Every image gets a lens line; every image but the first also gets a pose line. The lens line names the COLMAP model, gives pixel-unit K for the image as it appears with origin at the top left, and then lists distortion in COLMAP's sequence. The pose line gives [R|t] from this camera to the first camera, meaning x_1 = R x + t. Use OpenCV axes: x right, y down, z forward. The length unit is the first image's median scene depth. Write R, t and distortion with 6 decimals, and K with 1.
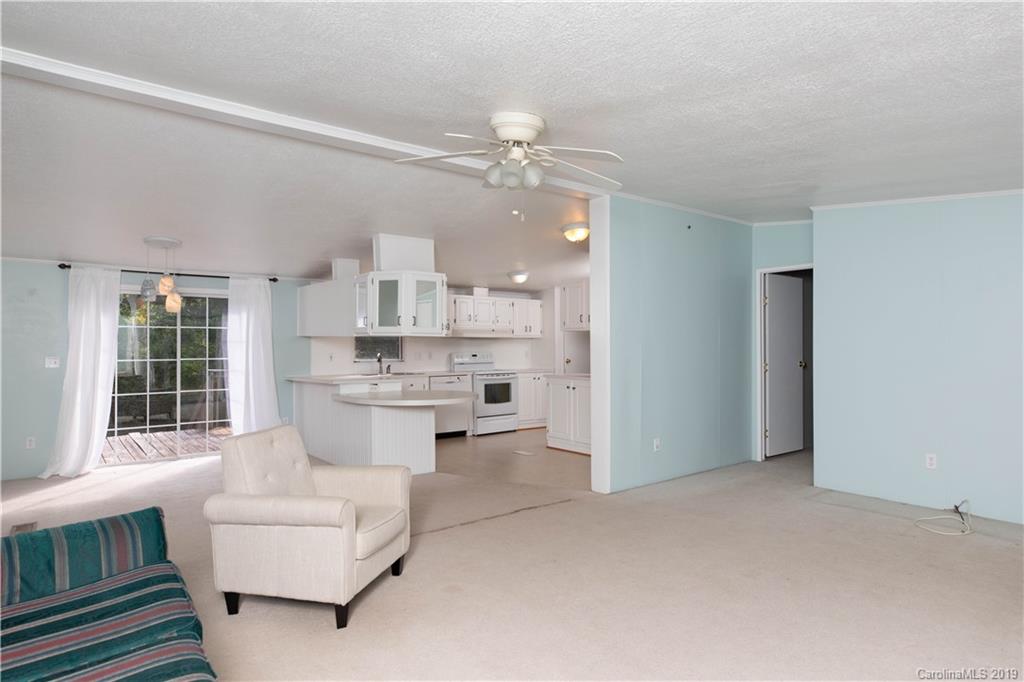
lens RADIAL K [[583.9, 0, 512.0], [0, 583.9, 341.0], [0, 0, 1]] dist [0.002889, 0.000654]
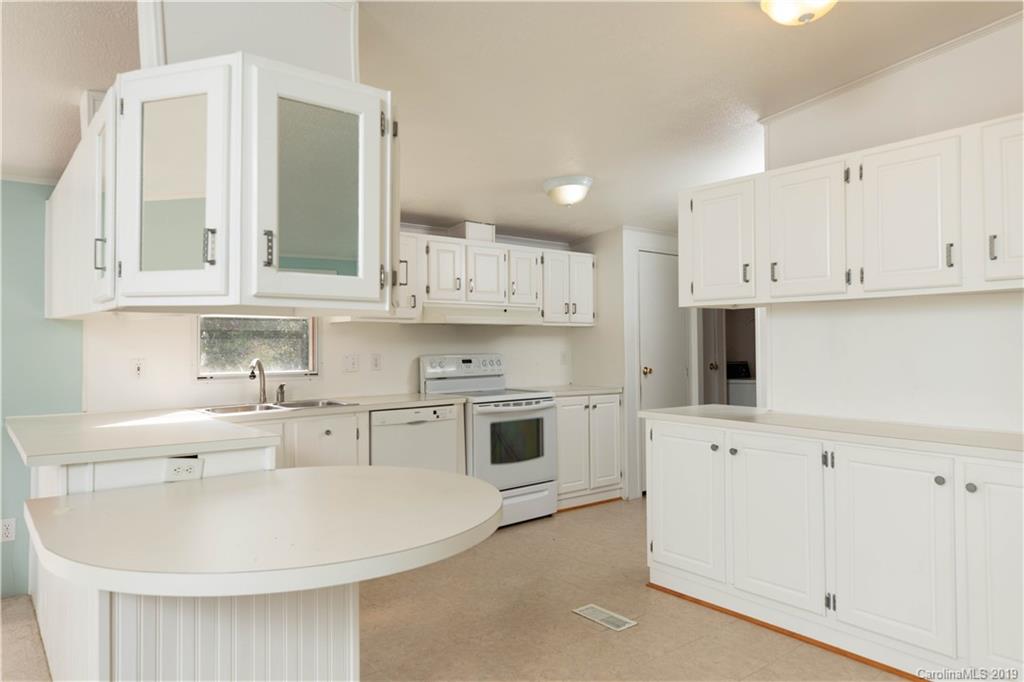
lens RADIAL K [[667.2, 0, 512.0], [0, 667.2, 341.0], [0, 0, 1]] dist [0.001224, 0.031745]
pose [[0.999632, 0.000217, 0.027132, -0.042496], [-0.000452, 0.999962, 0.008671, 0.002721], [-0.027129, -0.008680, 0.999594, 0.442943]]
